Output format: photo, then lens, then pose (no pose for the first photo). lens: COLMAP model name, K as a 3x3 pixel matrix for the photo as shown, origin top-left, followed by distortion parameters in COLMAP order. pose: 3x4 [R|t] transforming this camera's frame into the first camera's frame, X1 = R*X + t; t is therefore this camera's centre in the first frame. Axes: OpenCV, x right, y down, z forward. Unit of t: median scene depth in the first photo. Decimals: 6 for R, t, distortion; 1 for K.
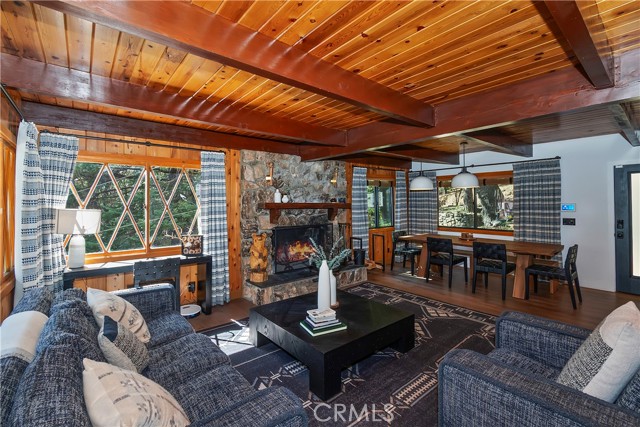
lens RADIAL K [[284.1, 0, 318.2], [0, 284.1, 202.9], [0, 0, 1]] dist [0.005078, -0.001991]
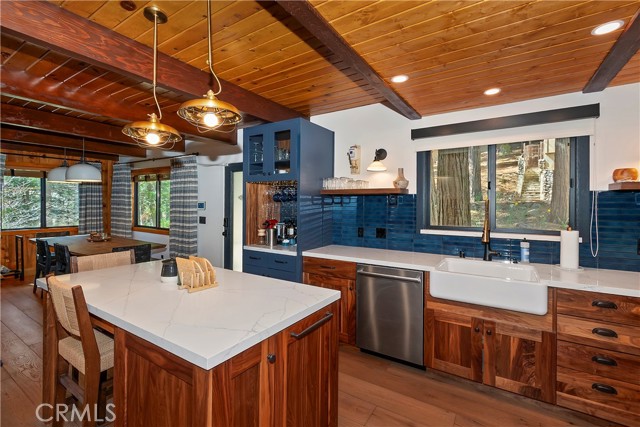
lens RADIAL K [[284.1, 0, 319.7], [0, 284.1, 207.7], [0, 0, 1]] dist [0.005078, -0.001991]
pose [[0.951102, 0.012146, 0.308639, 0.943121], [-0.017191, 0.999759, 0.013634, 0.003084], [-0.308399, -0.018273, 0.951081, -0.048862]]
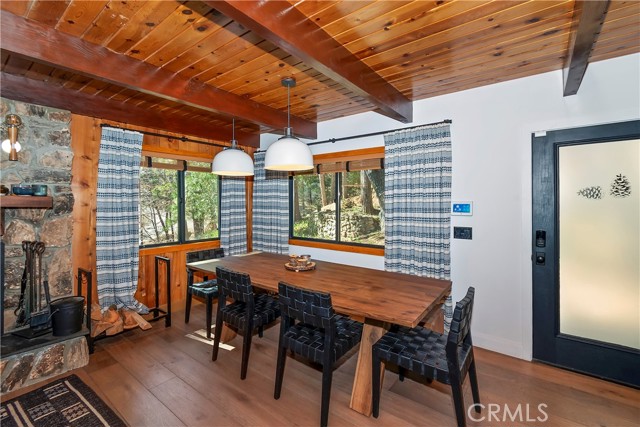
lens RADIAL K [[284.1, 0, 320.7], [0, 284.1, 204.2], [0, 0, 1]] dist [0.005078, -0.001991]
pose [[0.973491, 0.007469, 0.228605, 0.461187], [-0.007873, 0.999969, 0.000853, 0.009049], [-0.228592, -0.002630, 0.973519, 0.498105]]
